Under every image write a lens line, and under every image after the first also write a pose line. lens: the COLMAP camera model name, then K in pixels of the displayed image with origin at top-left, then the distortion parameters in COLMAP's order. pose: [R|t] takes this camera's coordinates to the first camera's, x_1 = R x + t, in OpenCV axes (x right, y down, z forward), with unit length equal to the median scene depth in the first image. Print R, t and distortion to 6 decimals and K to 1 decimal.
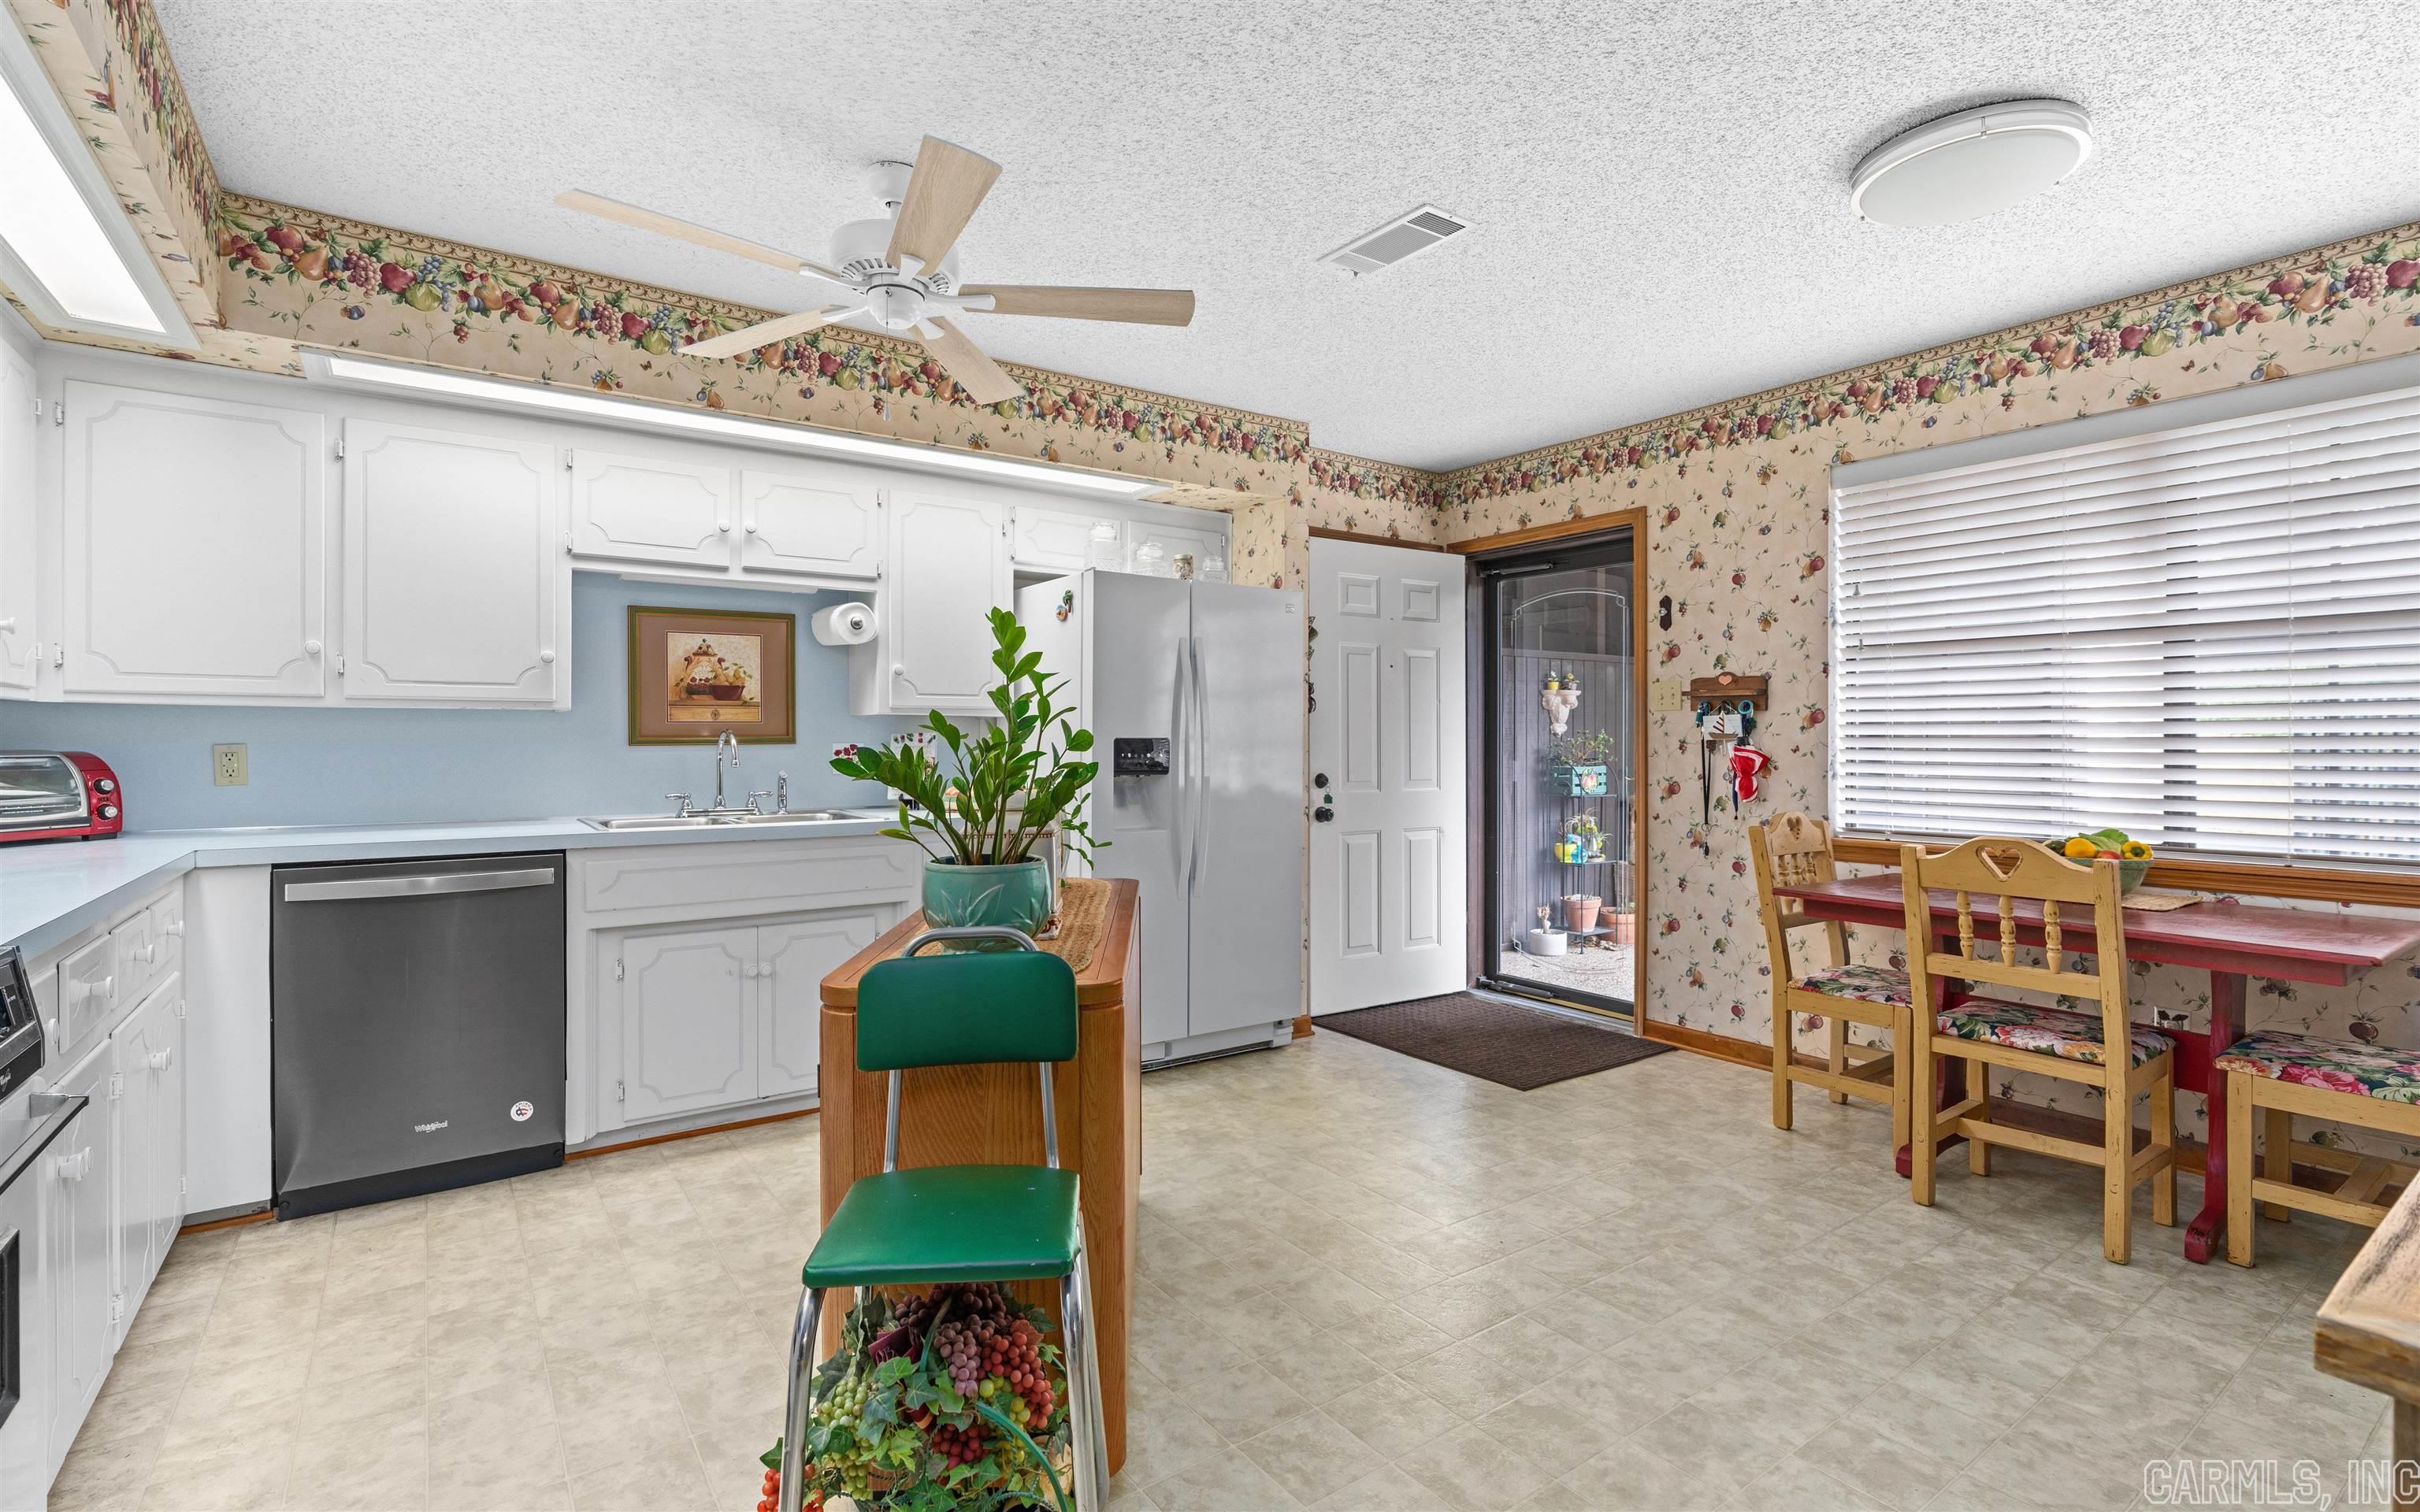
lens RADIAL K [[1098.0, 0, 1204.9], [0, 1098.0, 744.0], [0, 0, 1]] dist [-0.005434, 0.003044]
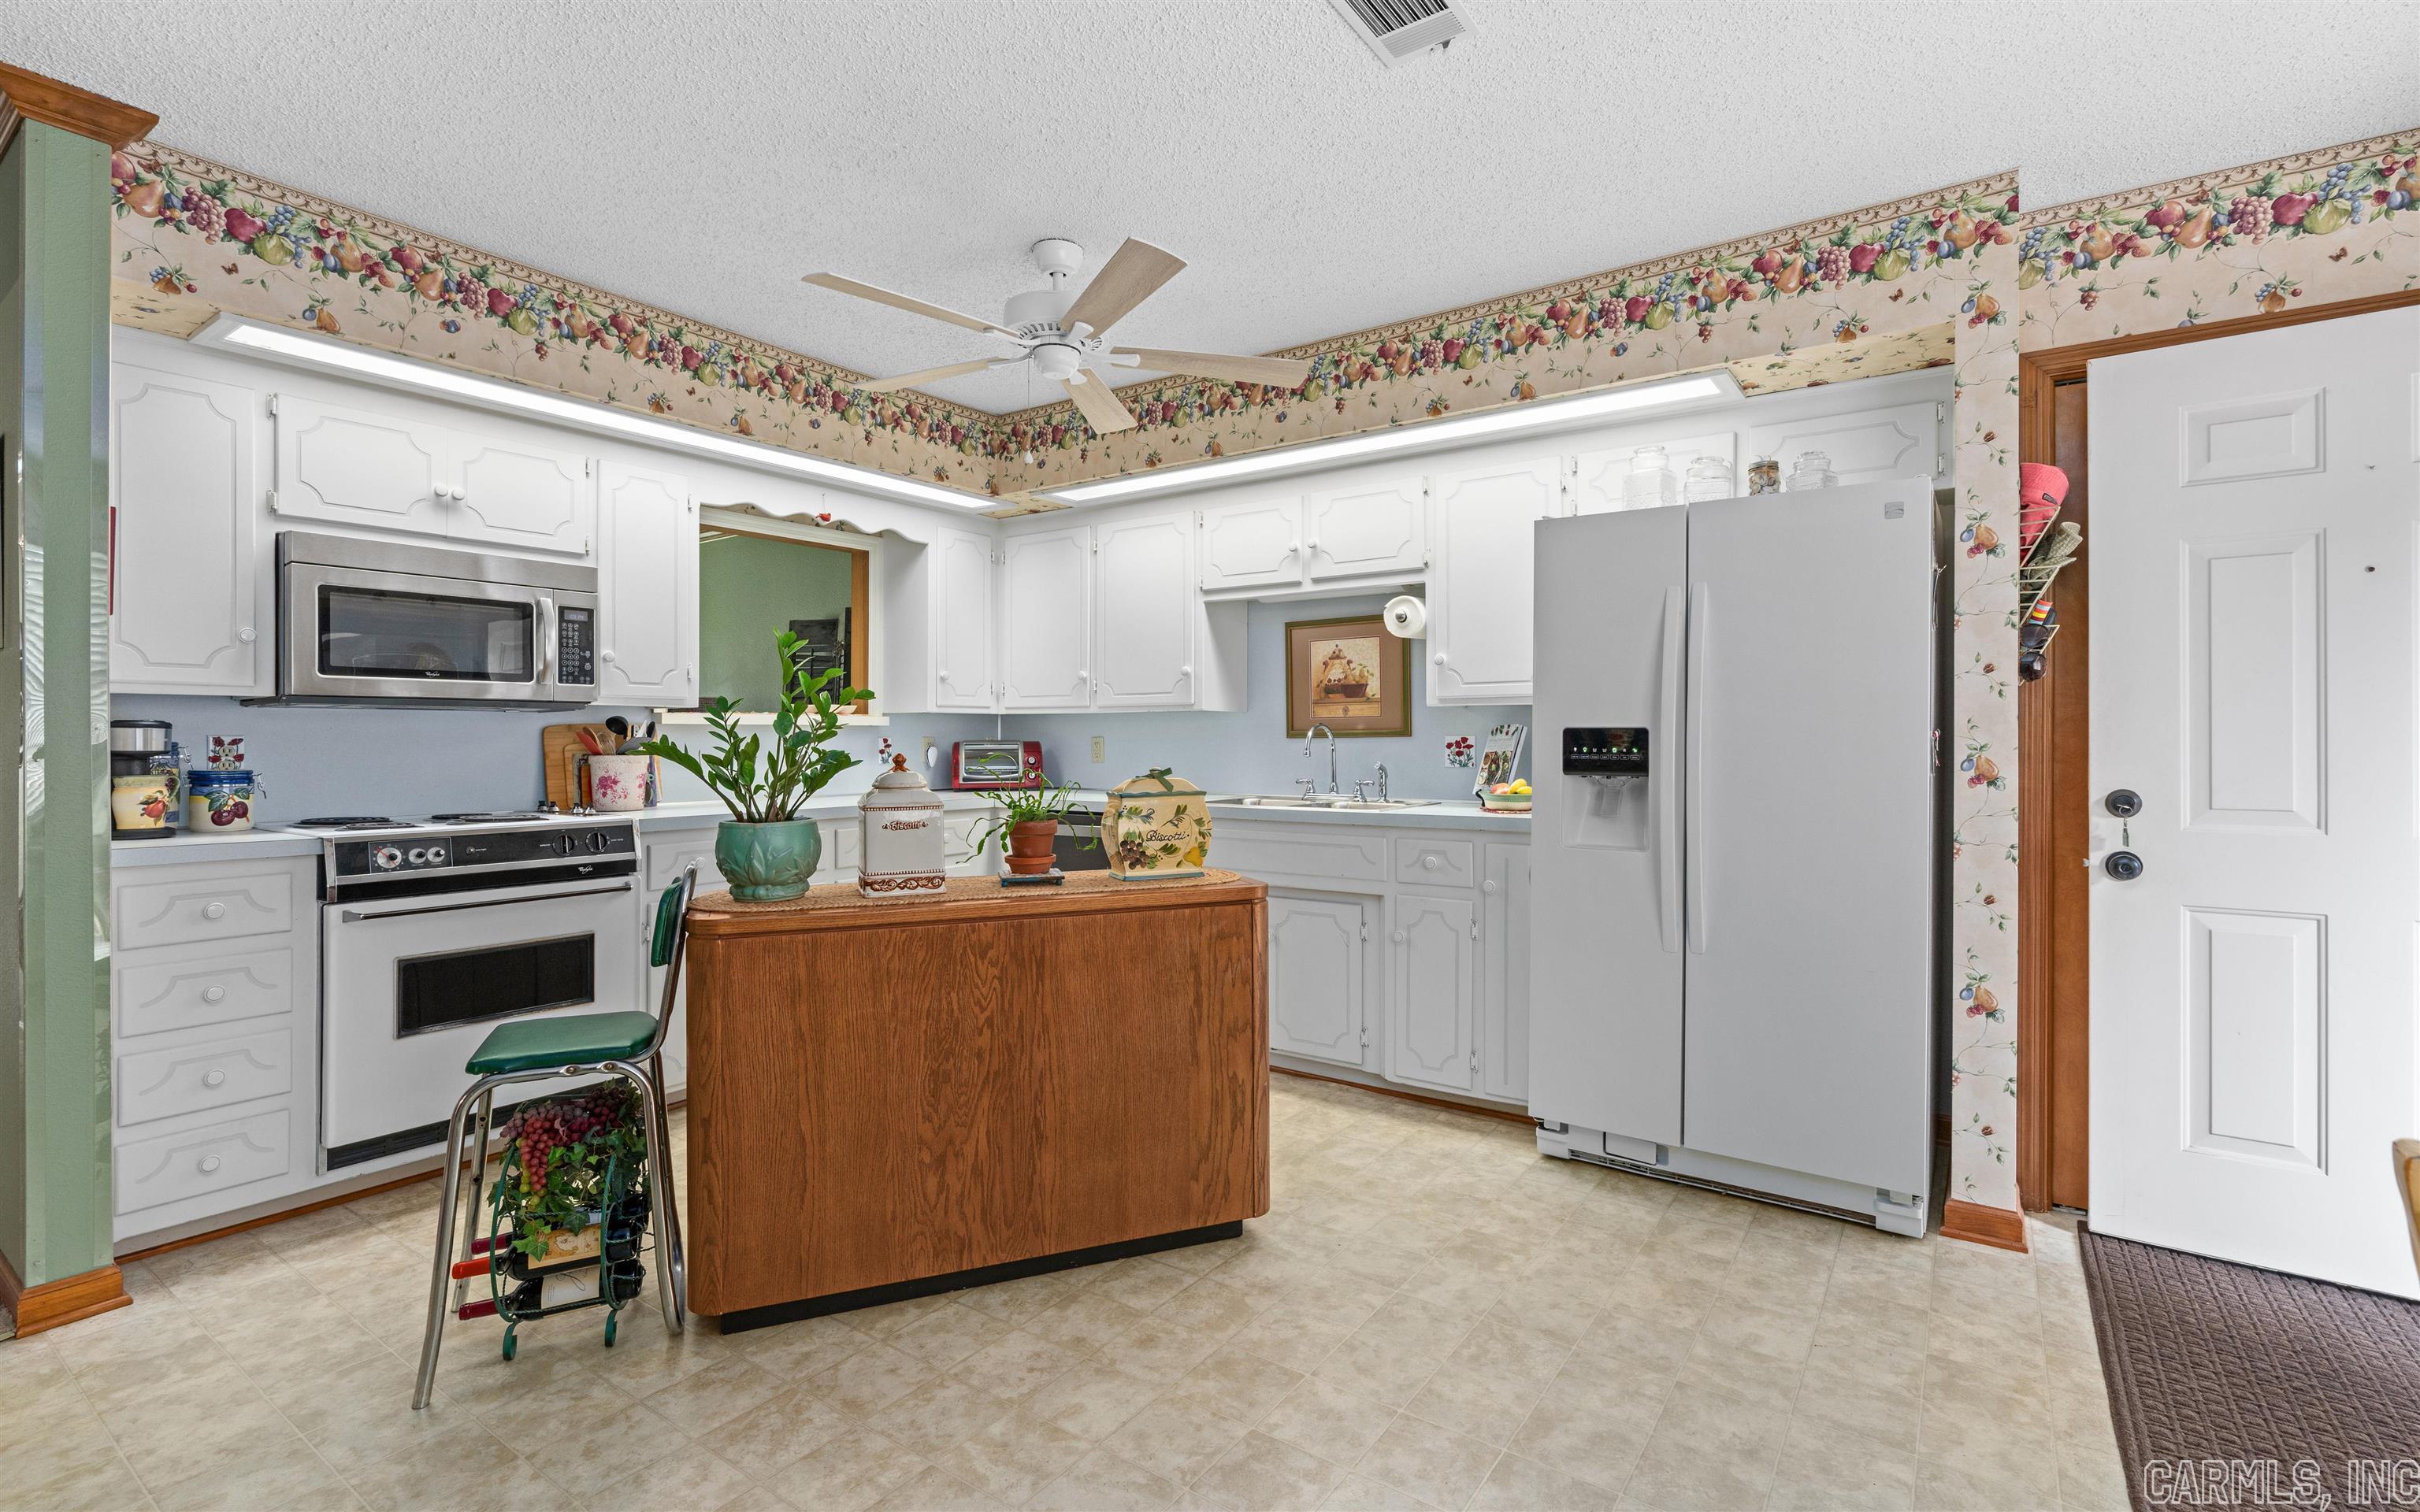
lens RADIAL K [[1098.0, 0, 1212.2], [0, 1098.0, 735.2], [0, 0, 1]] dist [-0.005434, 0.003044]
pose [[0.346366, -0.003931, -0.938091, 0.574006], [-0.000367, 0.999991, -0.004326, 0.003404], [0.938099, 0.001842, 0.346361, 0.493013]]
